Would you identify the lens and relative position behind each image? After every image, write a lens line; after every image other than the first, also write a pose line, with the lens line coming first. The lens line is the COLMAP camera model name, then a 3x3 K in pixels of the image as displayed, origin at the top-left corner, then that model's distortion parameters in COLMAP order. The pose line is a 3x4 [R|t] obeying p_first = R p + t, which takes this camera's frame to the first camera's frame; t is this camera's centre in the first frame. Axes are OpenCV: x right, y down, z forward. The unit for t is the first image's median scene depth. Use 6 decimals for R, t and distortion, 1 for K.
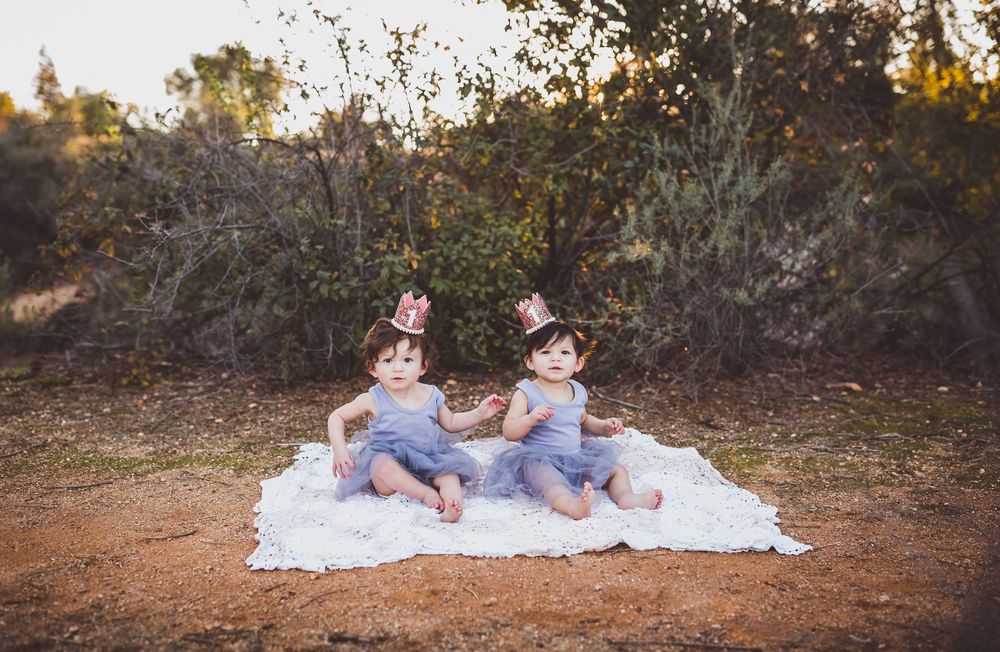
lens RADIAL K [[979.1, 0, 500.0], [0, 979.1, 326.0], [0, 0, 1]] dist [-0.002185, -0.002089]
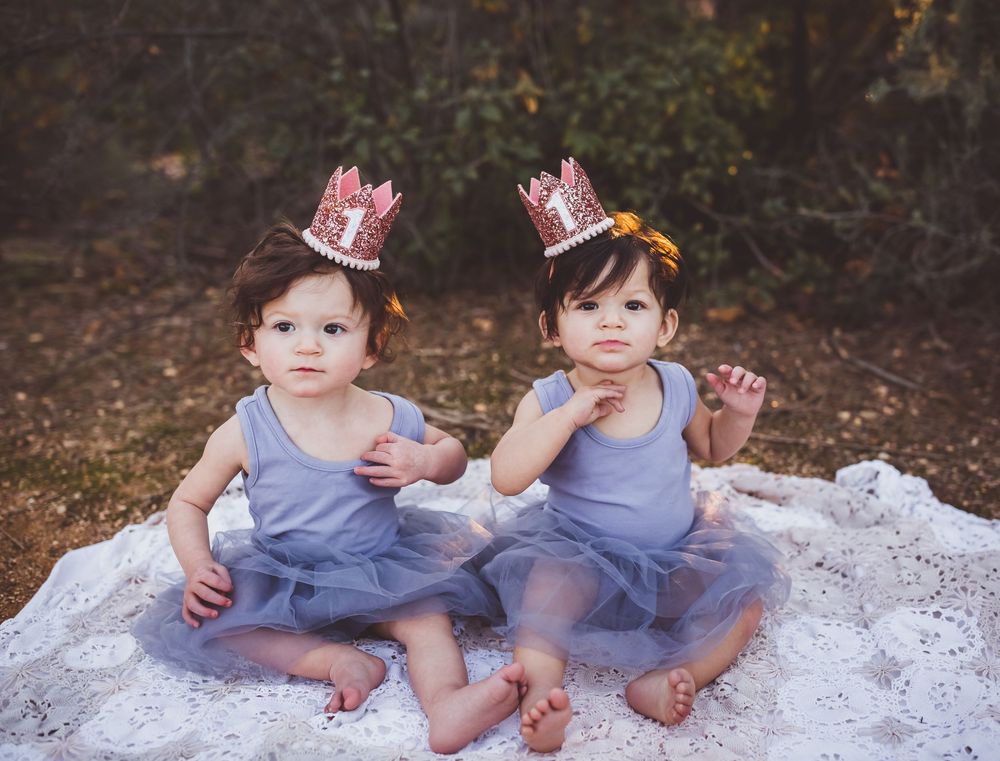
lens RADIAL K [[1100.9, 0, 576.0], [0, 1100.9, 379.9], [0, 0, 1]] dist [-0.018755, -0.008285]
pose [[0.982409, 0.053193, -0.179006, 0.061758], [-0.021938, 0.984810, 0.172244, -0.015599], [0.185449, -0.165287, 0.968653, 0.347824]]
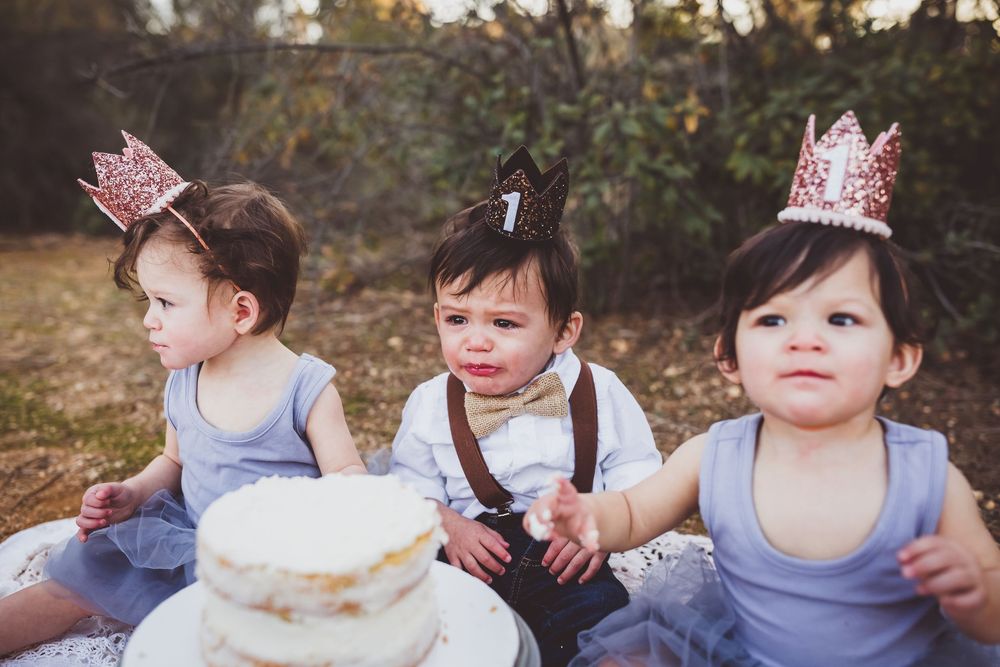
lens RADIAL K [[947.9, 0, 494.1], [0, 947.9, 334.0], [0, 0, 1]] dist [-0.013158, -0.012056]
pose [[0.839289, 0.122745, -0.529648, 0.115970], [-0.068985, 0.990350, 0.120198, -0.001982], [0.539291, -0.064343, 0.839658, 0.477170]]
